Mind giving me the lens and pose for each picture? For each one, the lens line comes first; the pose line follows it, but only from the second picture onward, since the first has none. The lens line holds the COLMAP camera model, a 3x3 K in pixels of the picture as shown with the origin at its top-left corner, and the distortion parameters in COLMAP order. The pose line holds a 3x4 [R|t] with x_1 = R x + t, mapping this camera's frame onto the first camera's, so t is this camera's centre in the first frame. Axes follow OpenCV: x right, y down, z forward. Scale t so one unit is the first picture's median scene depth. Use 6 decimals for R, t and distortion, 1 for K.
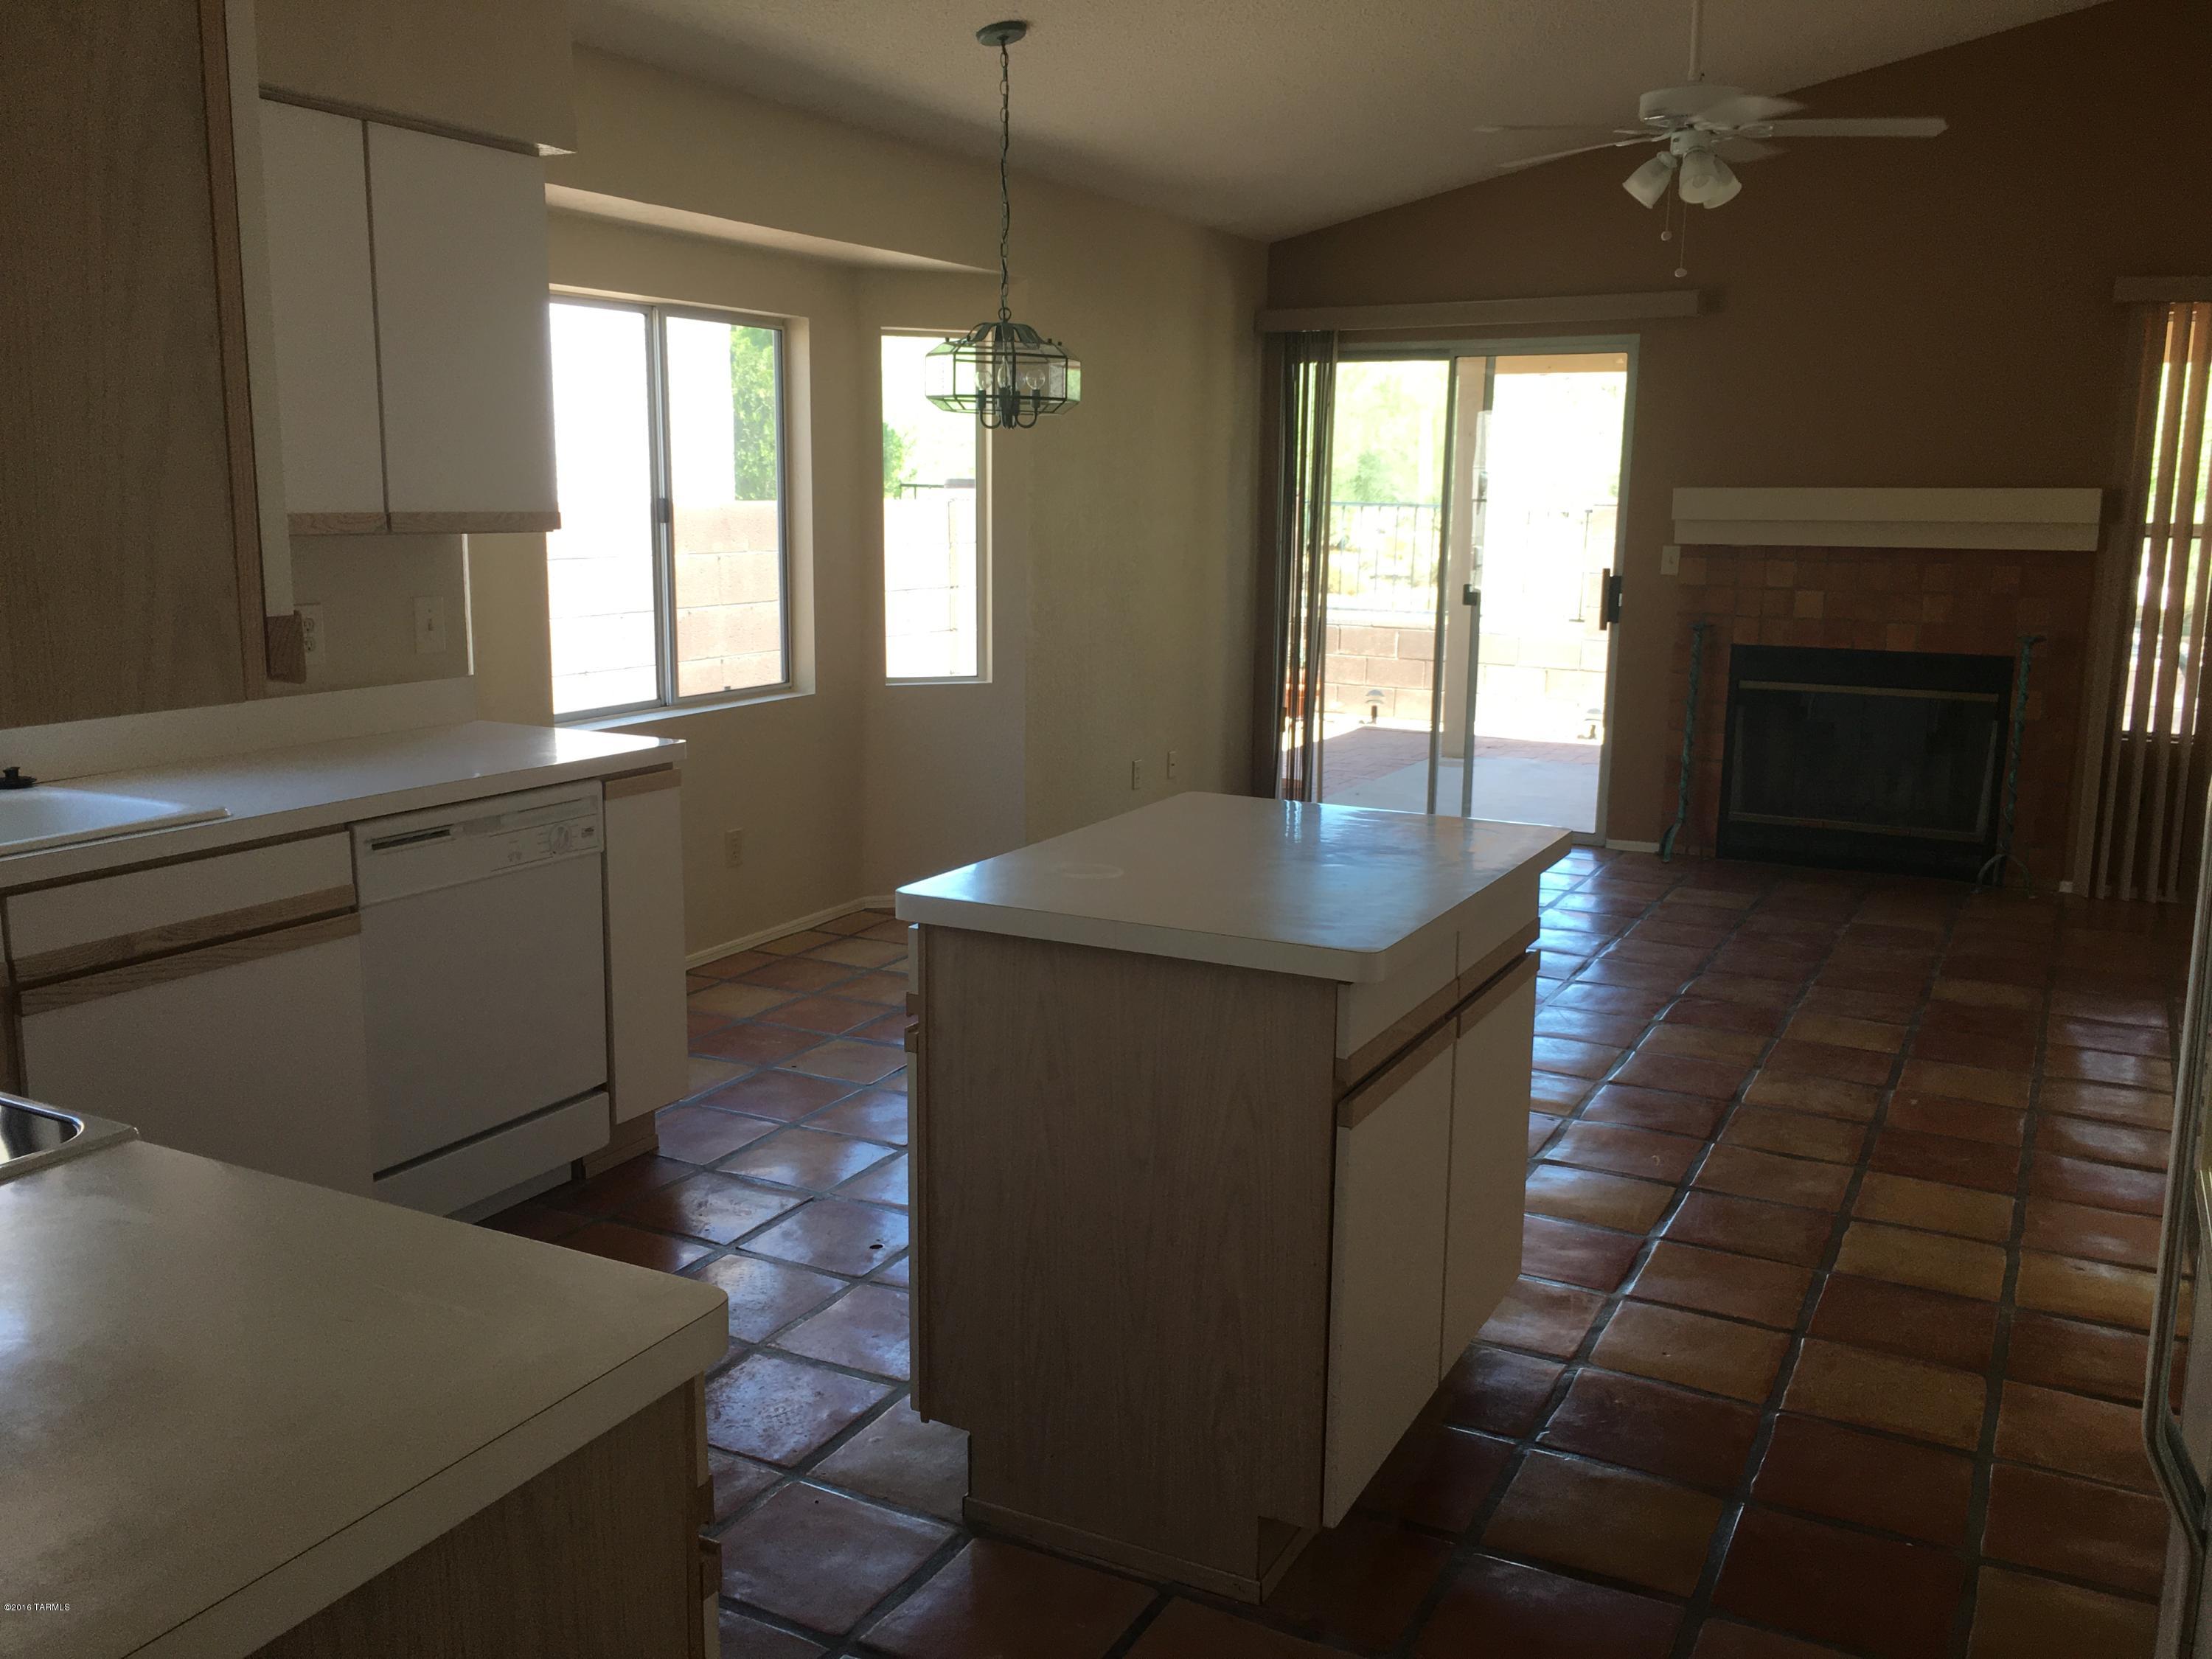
lens RADIAL K [[1881.2, 0, 1114.1], [0, 1881.2, 824.7], [0, 0, 1]] dist [0.070637, -0.091075]
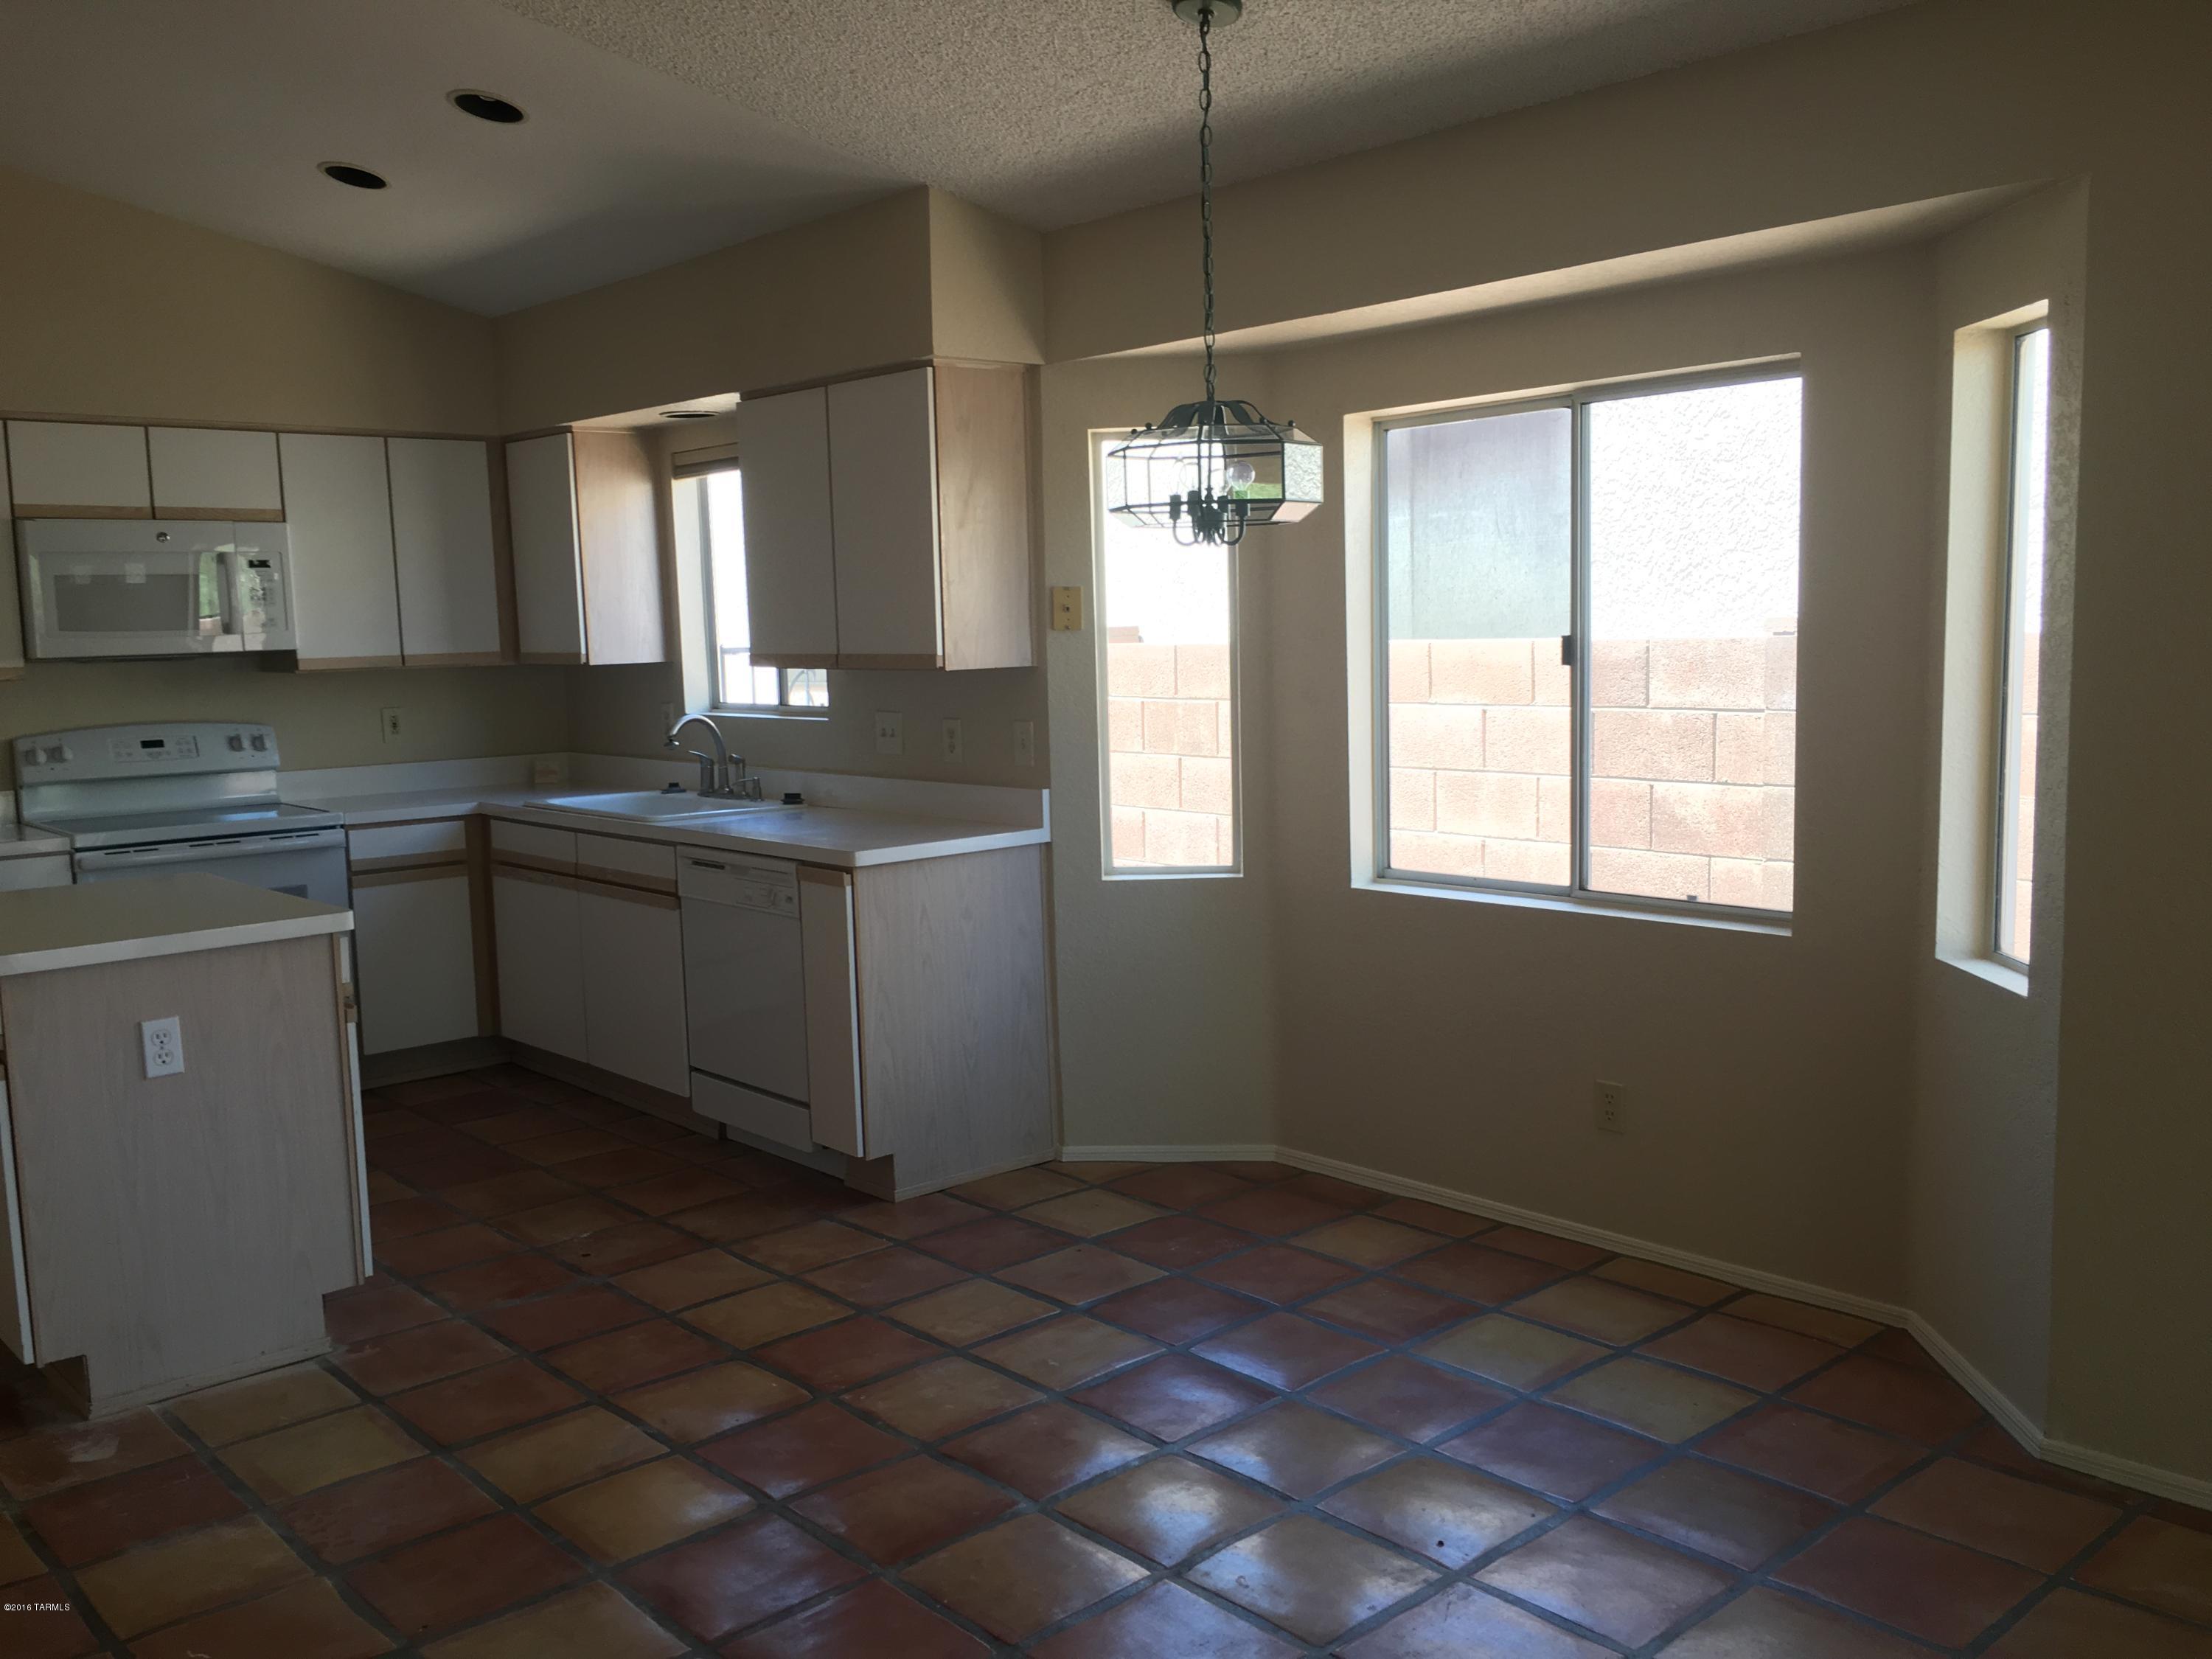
lens RADIAL K [[1881.2, 0, 1093.8], [0, 1881.2, 825.1], [0, 0, 1]] dist [0.070637, -0.091075]
pose [[-0.354398, 0.096068, -0.930147, 0.837784], [-0.148850, 0.976230, 0.157542, -0.278412], [0.923172, 0.194285, -0.331674, 1.601827]]
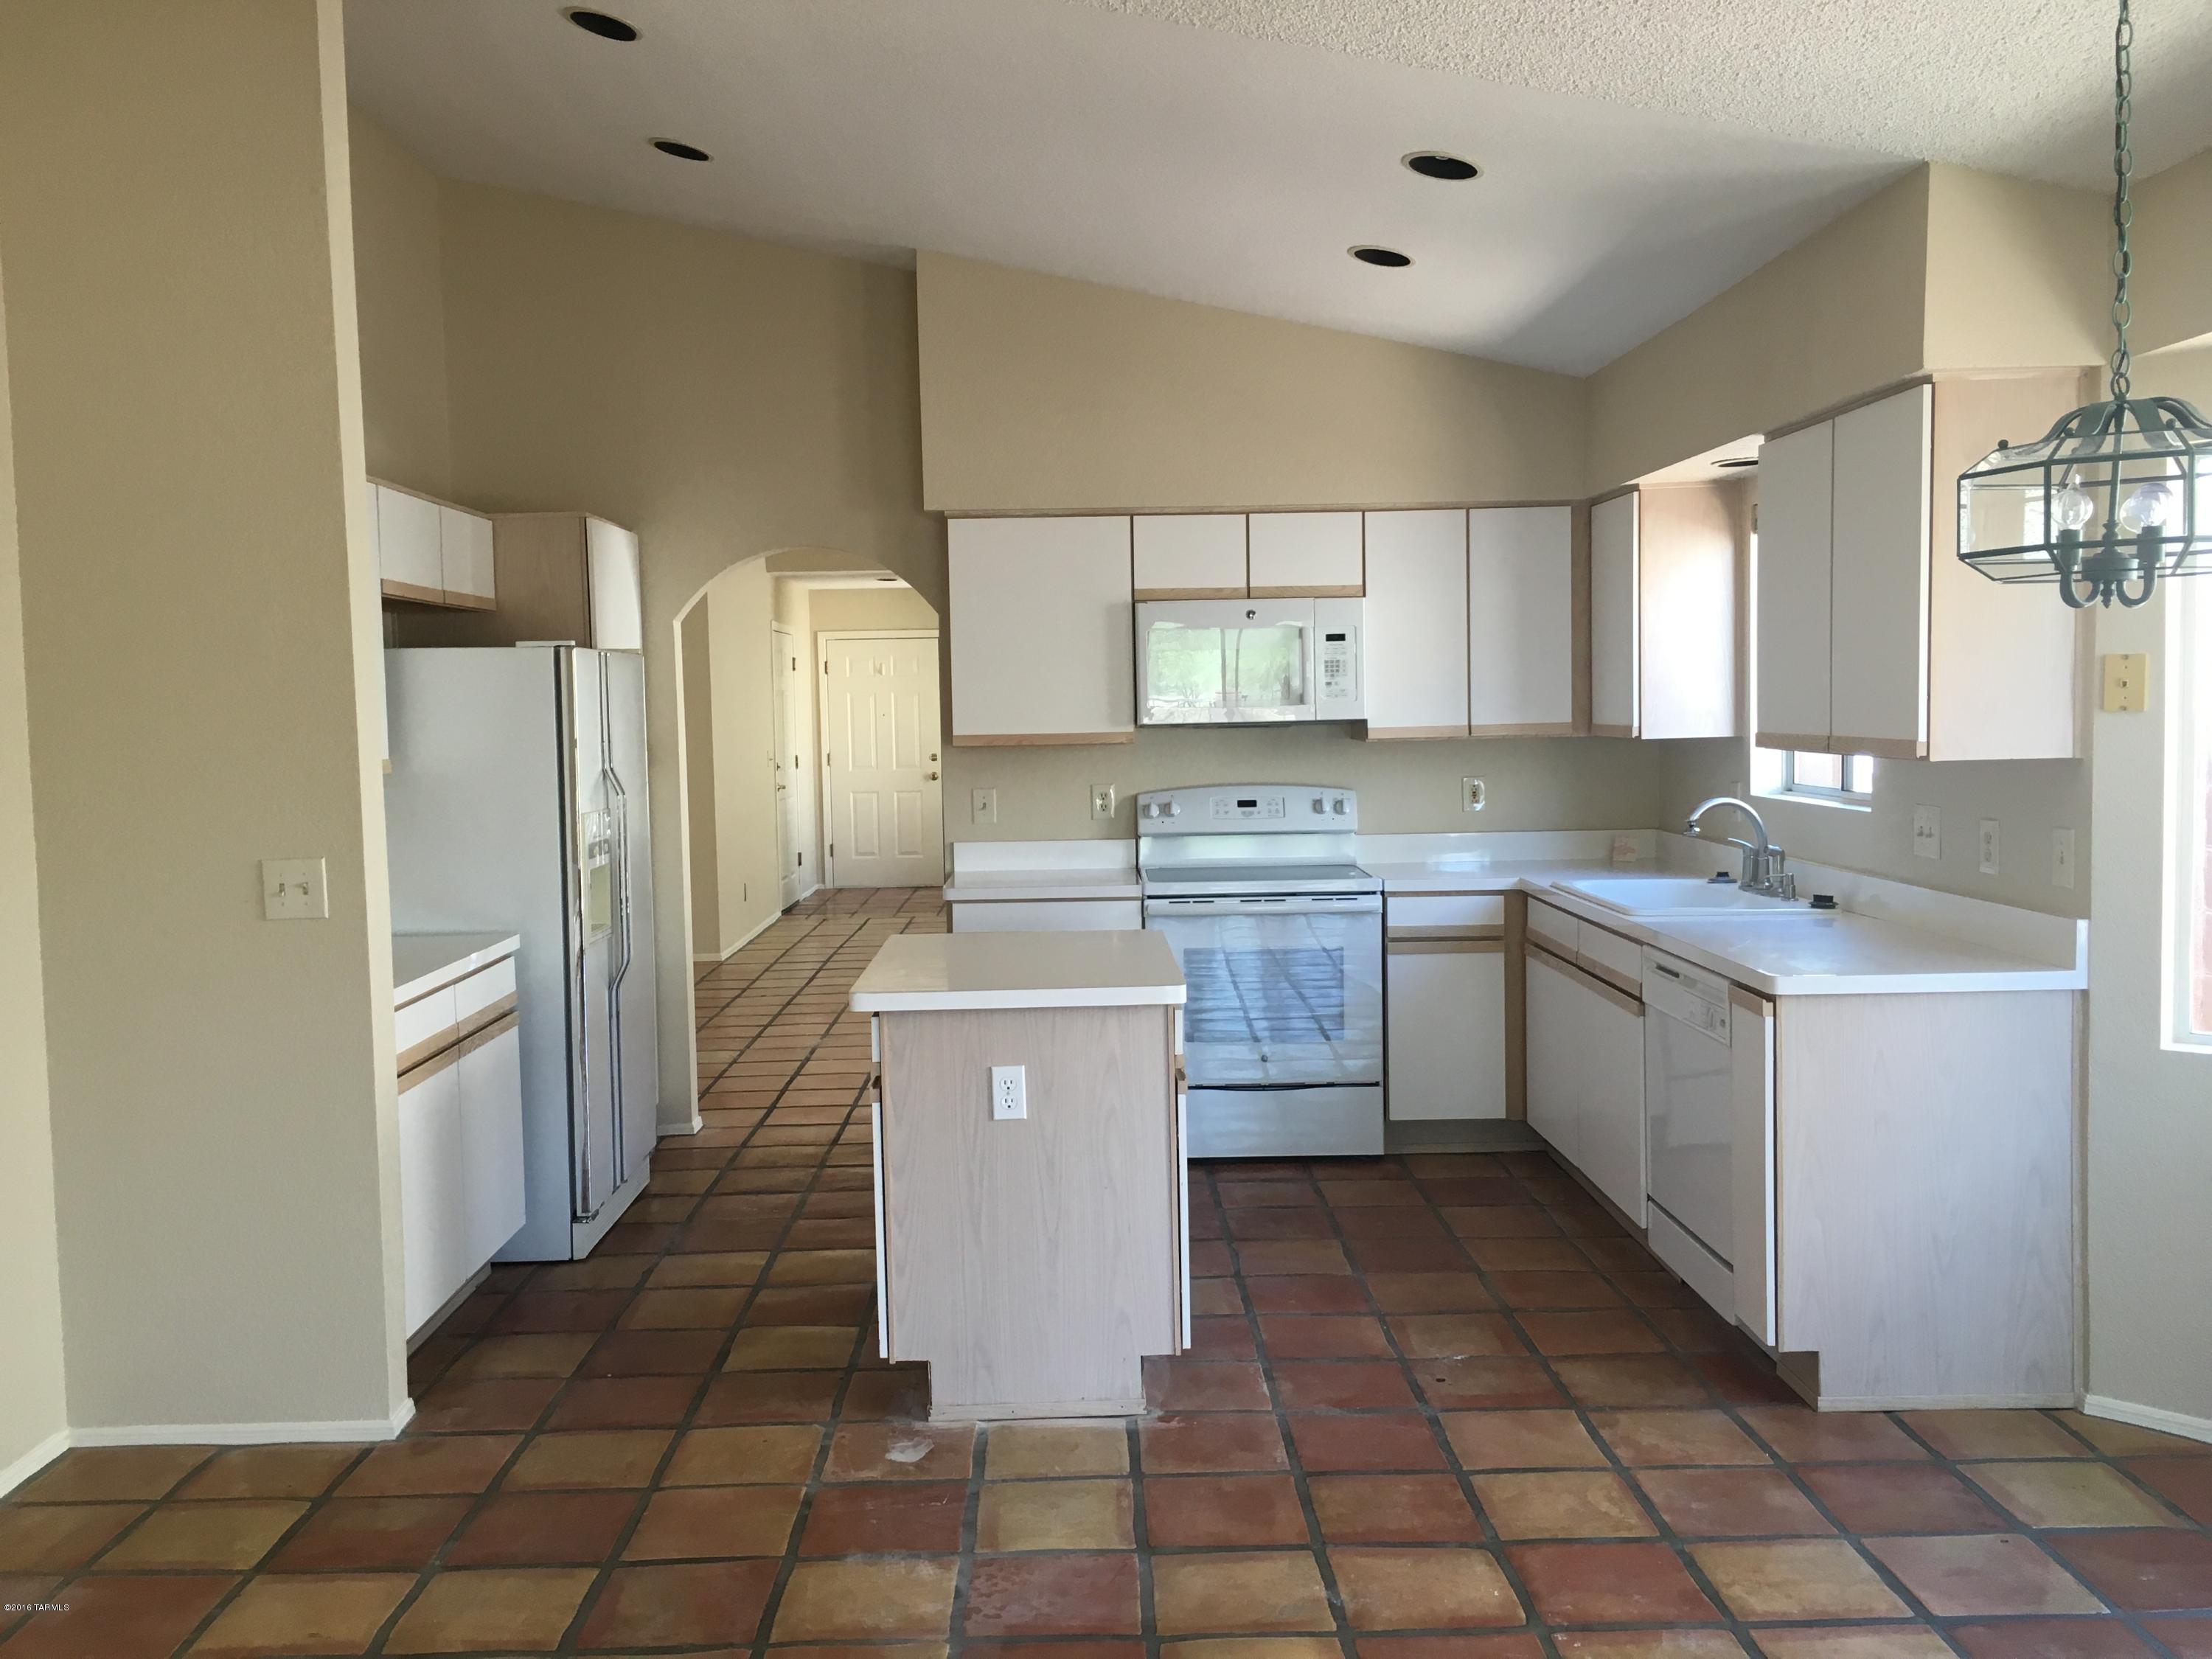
lens RADIAL K [[1881.2, 0, 1085.1], [0, 1881.2, 825.6], [0, 0, 1]] dist [0.070637, -0.091075]
pose [[-0.881906, 0.031728, -0.470356, 0.563917], [-0.079862, 0.973257, 0.215390, -0.315188], [0.464612, 0.227518, -0.855787, 1.738776]]
